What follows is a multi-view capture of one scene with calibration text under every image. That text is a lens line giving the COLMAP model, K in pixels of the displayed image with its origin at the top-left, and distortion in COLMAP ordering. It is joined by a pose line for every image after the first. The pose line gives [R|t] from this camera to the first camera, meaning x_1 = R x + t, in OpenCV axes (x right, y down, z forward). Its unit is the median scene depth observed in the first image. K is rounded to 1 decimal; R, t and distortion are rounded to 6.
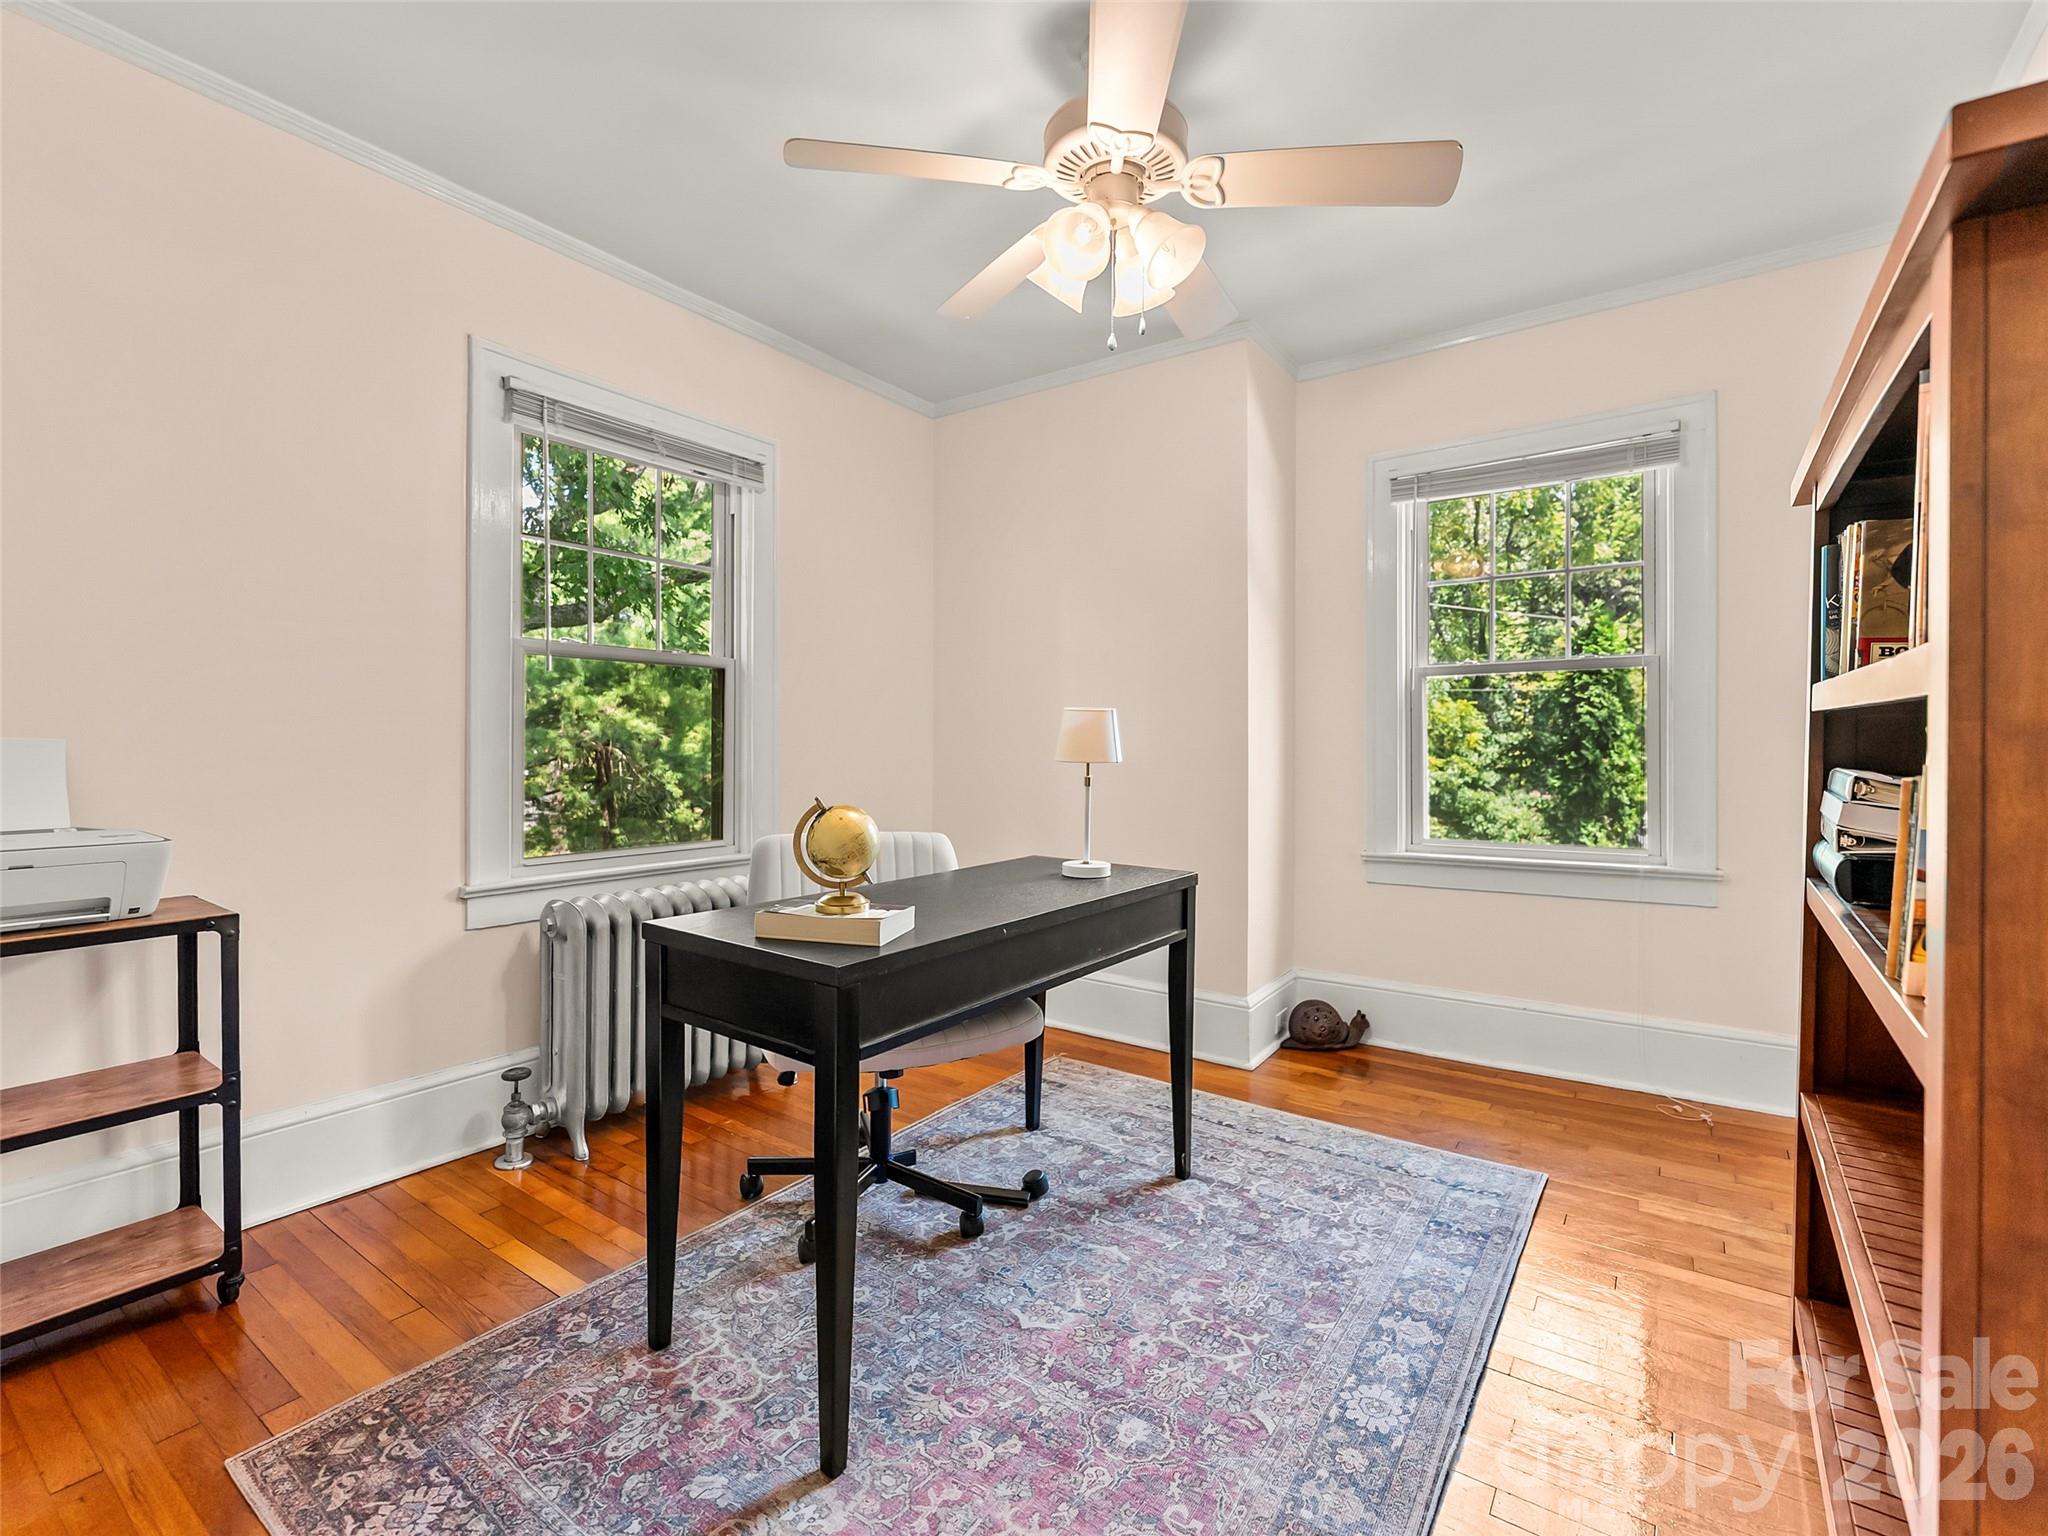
lens RADIAL K [[942.5, 0, 1018.0], [0, 942.5, 764.5], [0, 0, 1]] dist [0.000318, -0.001145]
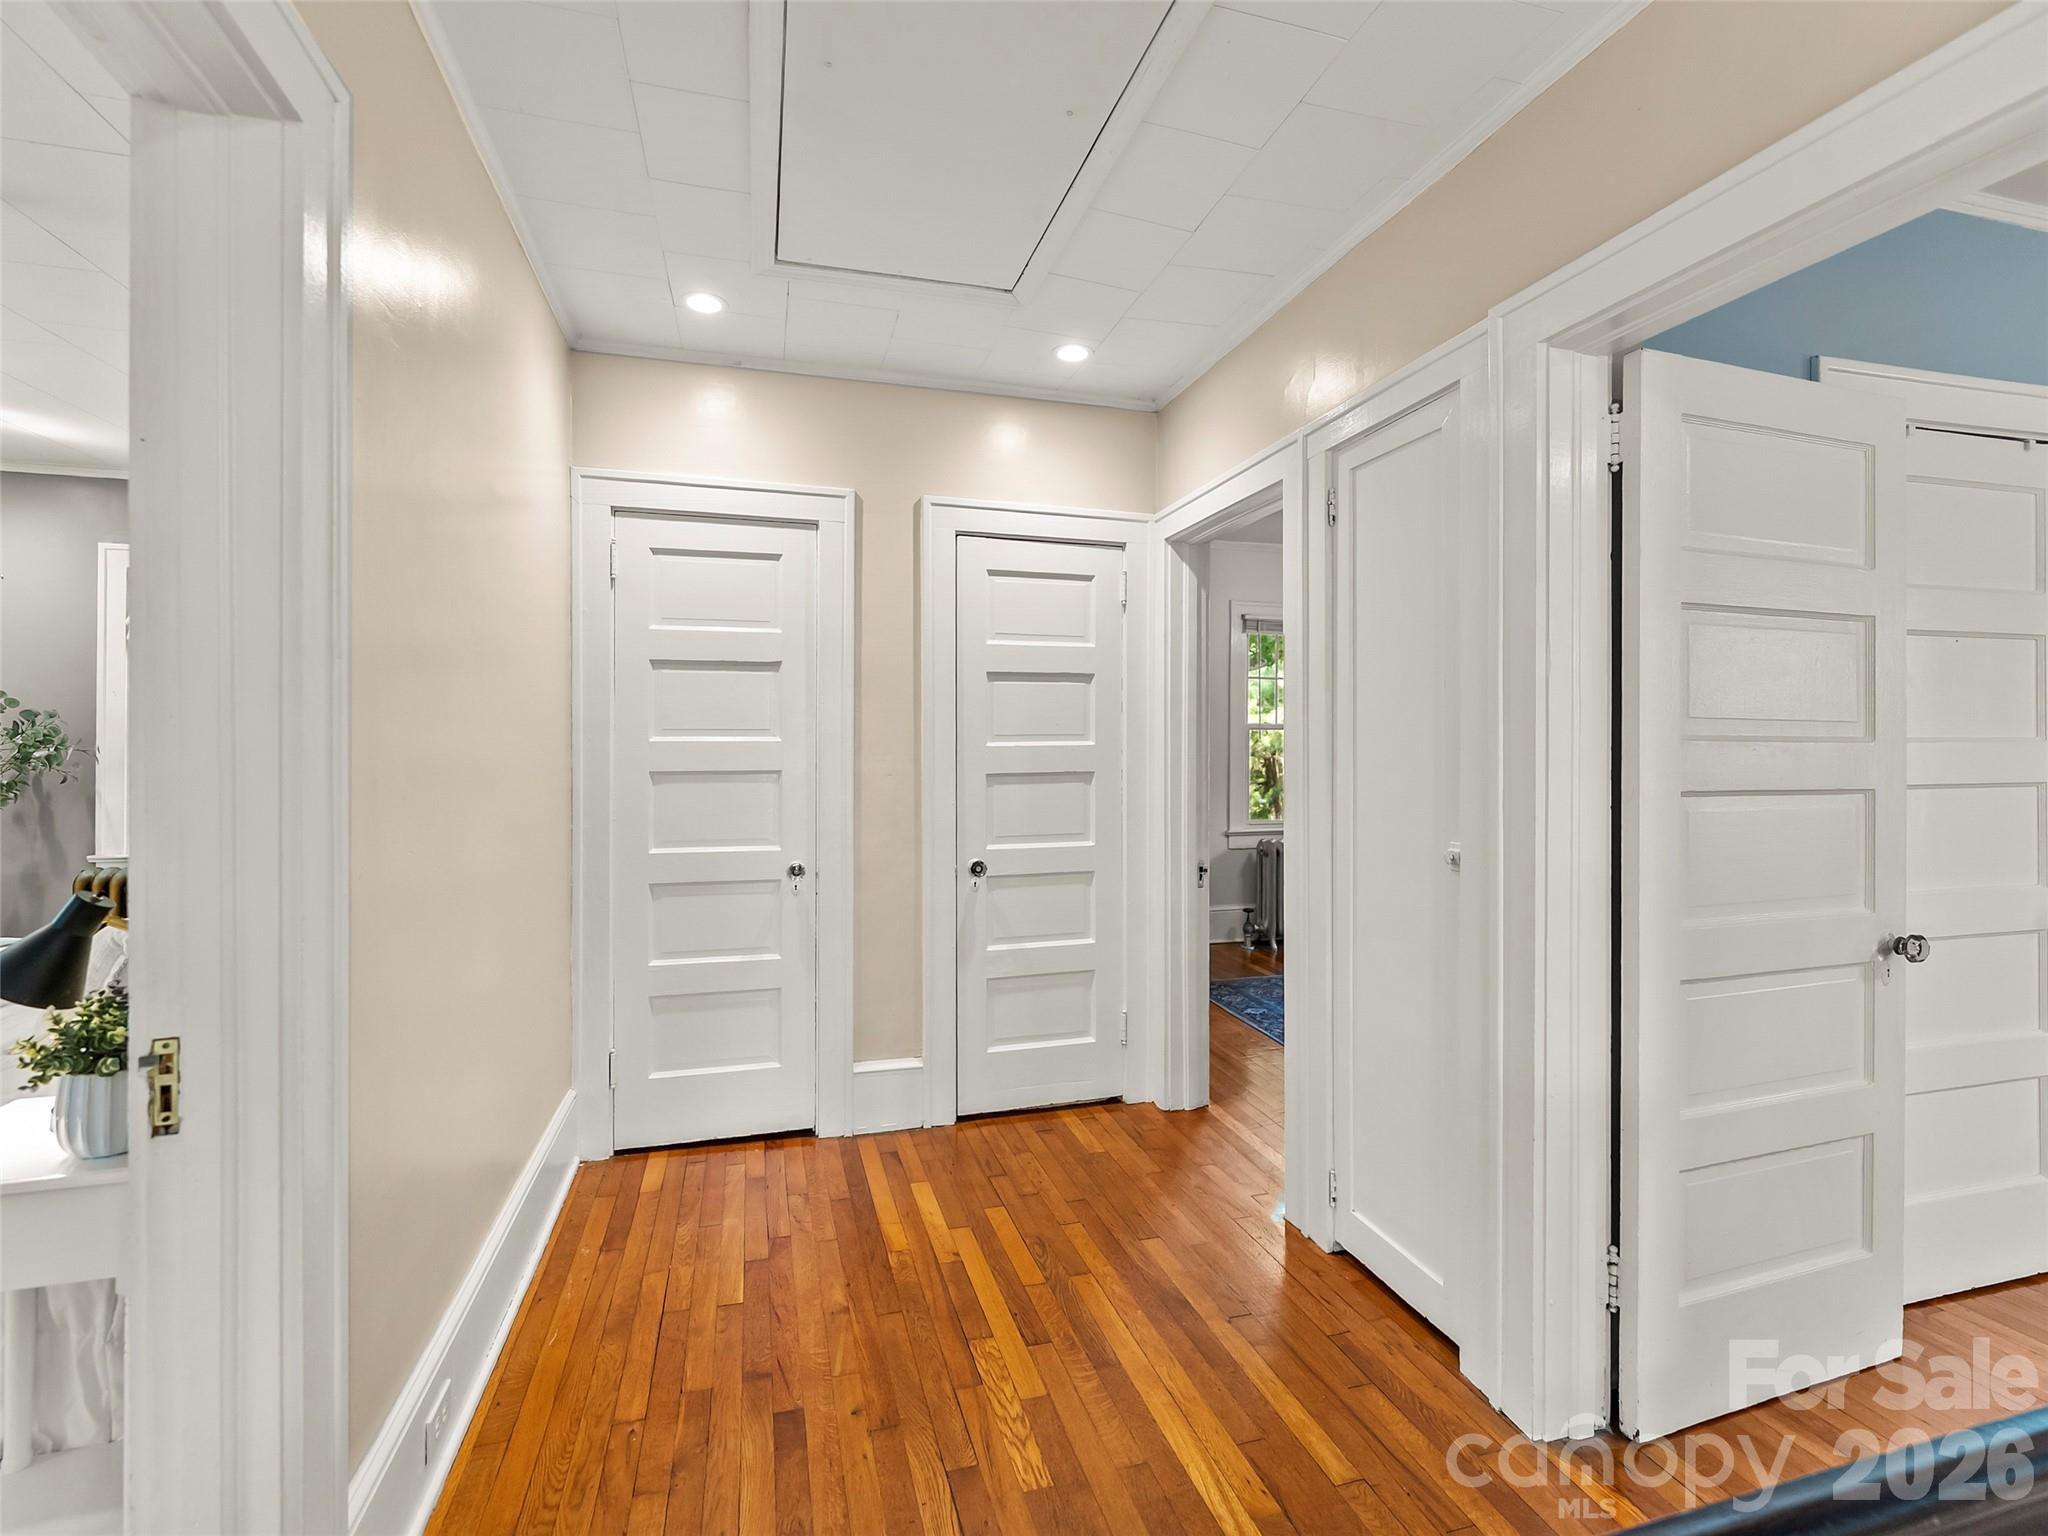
lens RADIAL K [[942.5, 0, 1021.0], [0, 942.5, 761.1], [0, 0, 1]] dist [0.000318, -0.001145]
pose [[0.783964, -0.002562, -0.620801, 0.477870], [-0.001172, 0.999984, -0.005608, -0.031851], [0.620805, 0.005124, 0.783948, -1.181314]]
